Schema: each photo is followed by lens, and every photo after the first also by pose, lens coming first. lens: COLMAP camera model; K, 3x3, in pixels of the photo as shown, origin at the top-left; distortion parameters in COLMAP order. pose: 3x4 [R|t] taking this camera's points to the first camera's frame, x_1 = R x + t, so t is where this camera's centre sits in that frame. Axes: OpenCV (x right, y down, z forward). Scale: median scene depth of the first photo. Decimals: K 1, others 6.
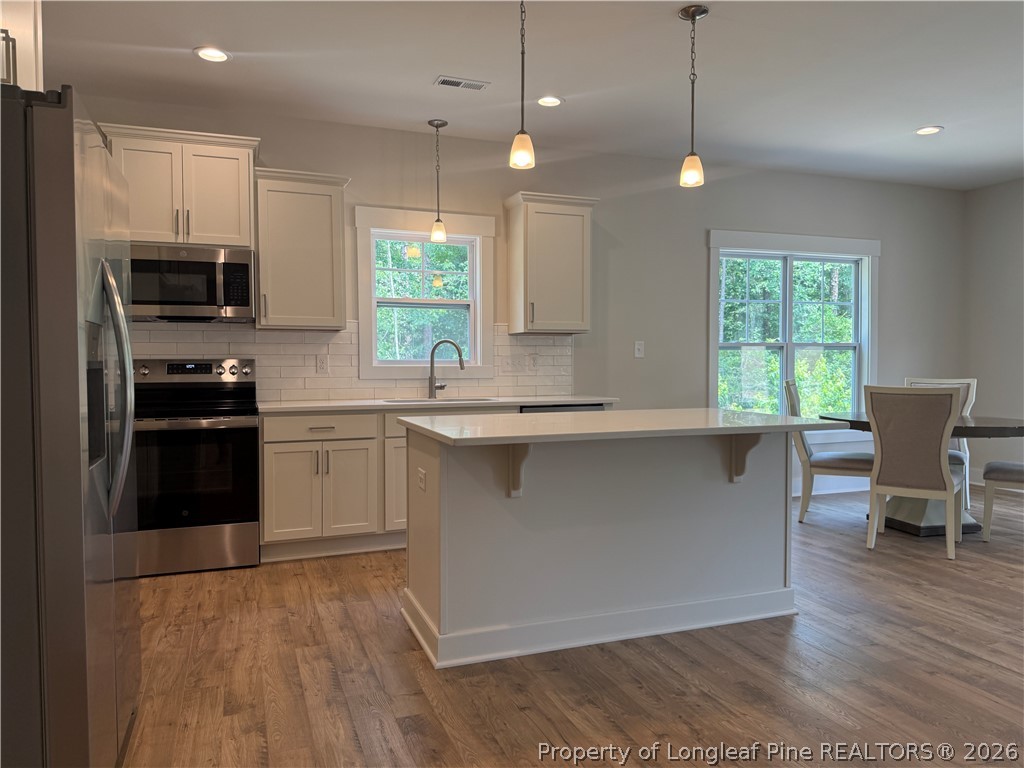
lens RADIAL K [[731.8, 0, 512.0], [0, 731.8, 384.0], [0, 0, 1]] dist [-0.004838, -0.002502]
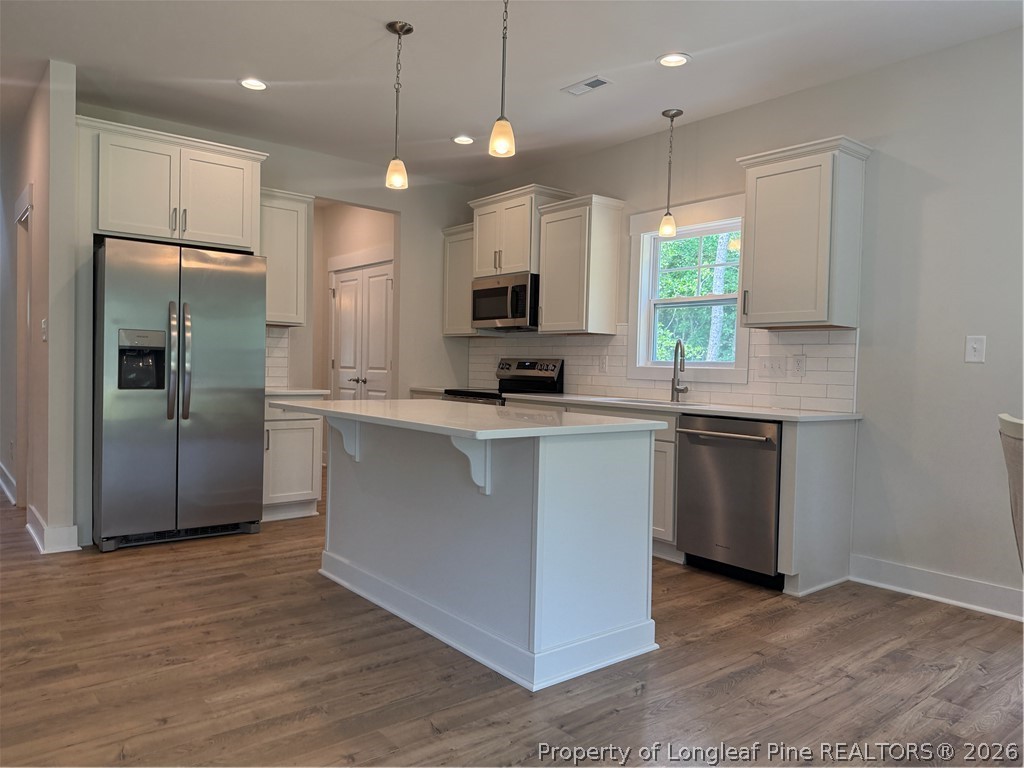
lens RADIAL K [[723.3, 0, 506.1], [0, 723.3, 387.1], [0, 0, 1]] dist [0.096501, -0.158762]
pose [[0.310219, 0.040154, -0.949817, 1.123326], [-0.050161, 0.998407, 0.025826, -0.019059], [0.949341, 0.039632, 0.311739, 0.748033]]
